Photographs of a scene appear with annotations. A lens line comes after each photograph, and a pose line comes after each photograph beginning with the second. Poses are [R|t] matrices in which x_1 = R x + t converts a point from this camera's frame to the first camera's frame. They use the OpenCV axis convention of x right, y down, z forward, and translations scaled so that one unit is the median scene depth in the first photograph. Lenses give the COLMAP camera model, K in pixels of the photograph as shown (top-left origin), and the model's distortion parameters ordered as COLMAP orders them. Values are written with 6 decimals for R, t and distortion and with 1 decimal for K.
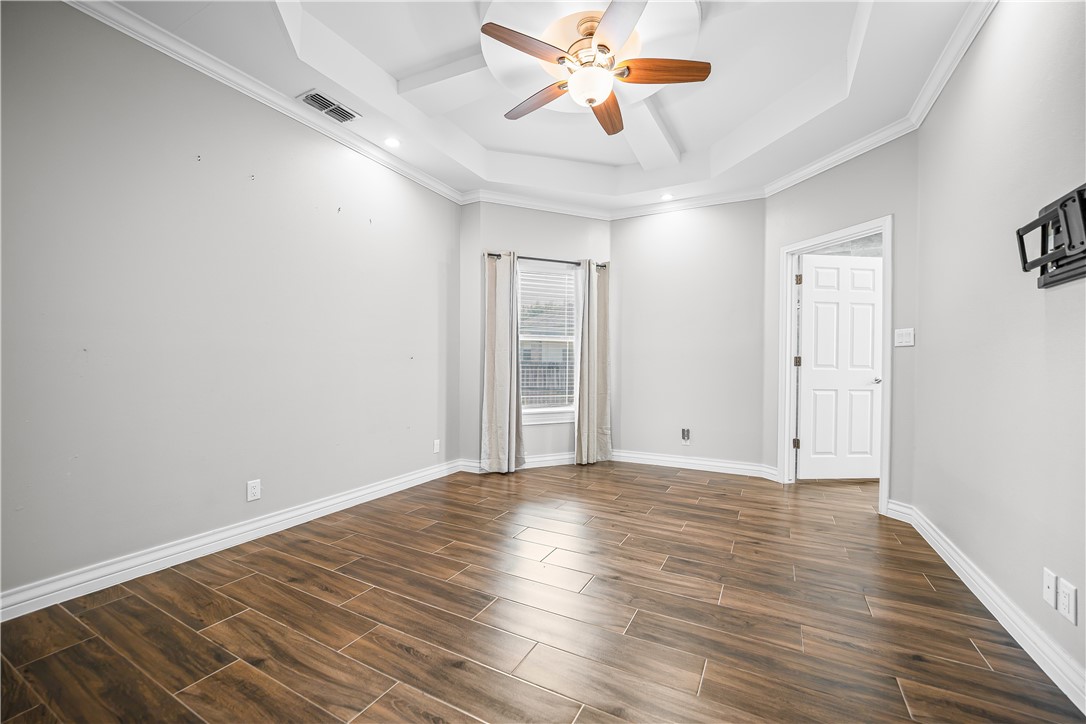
lens RADIAL K [[425.3, 0, 545.3], [0, 425.3, 349.6], [0, 0, 1]] dist [-0.014900, 0.000181]
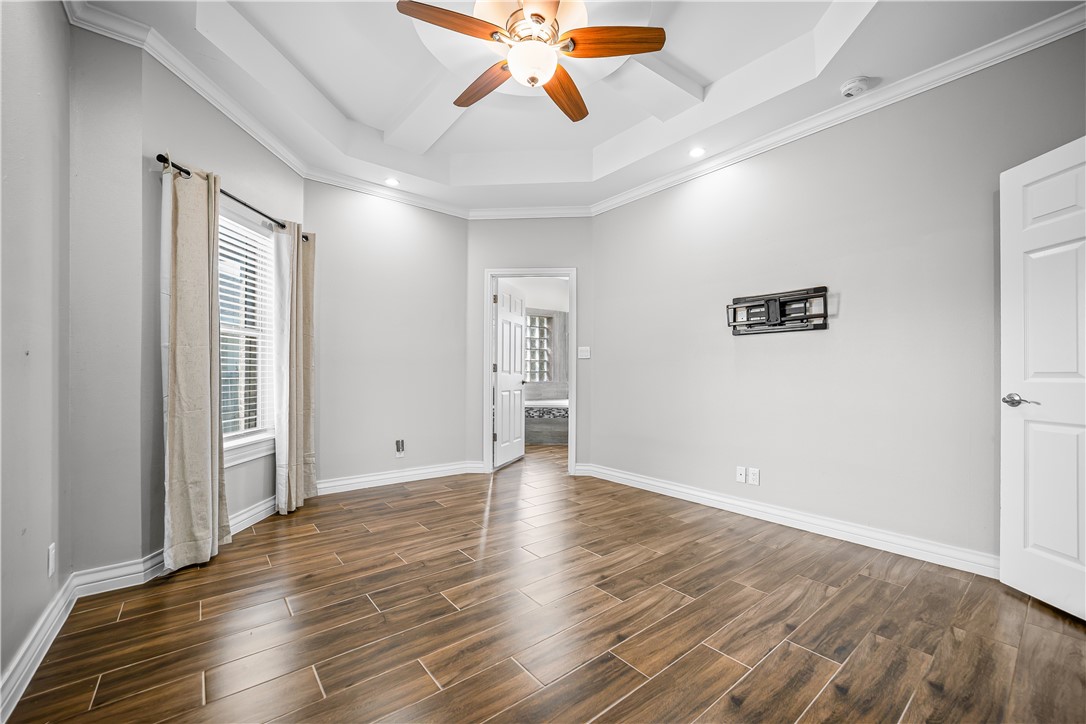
lens RADIAL K [[435.1, 0, 540.6], [0, 435.1, 358.9], [0, 0, 1]] dist [-0.023062, 0.005246]
pose [[0.408249, 0.024907, 0.912531, -0.466191], [-0.033260, 0.999370, -0.012397, 0.013560], [-0.912264, -0.025290, 0.408821, 0.386387]]
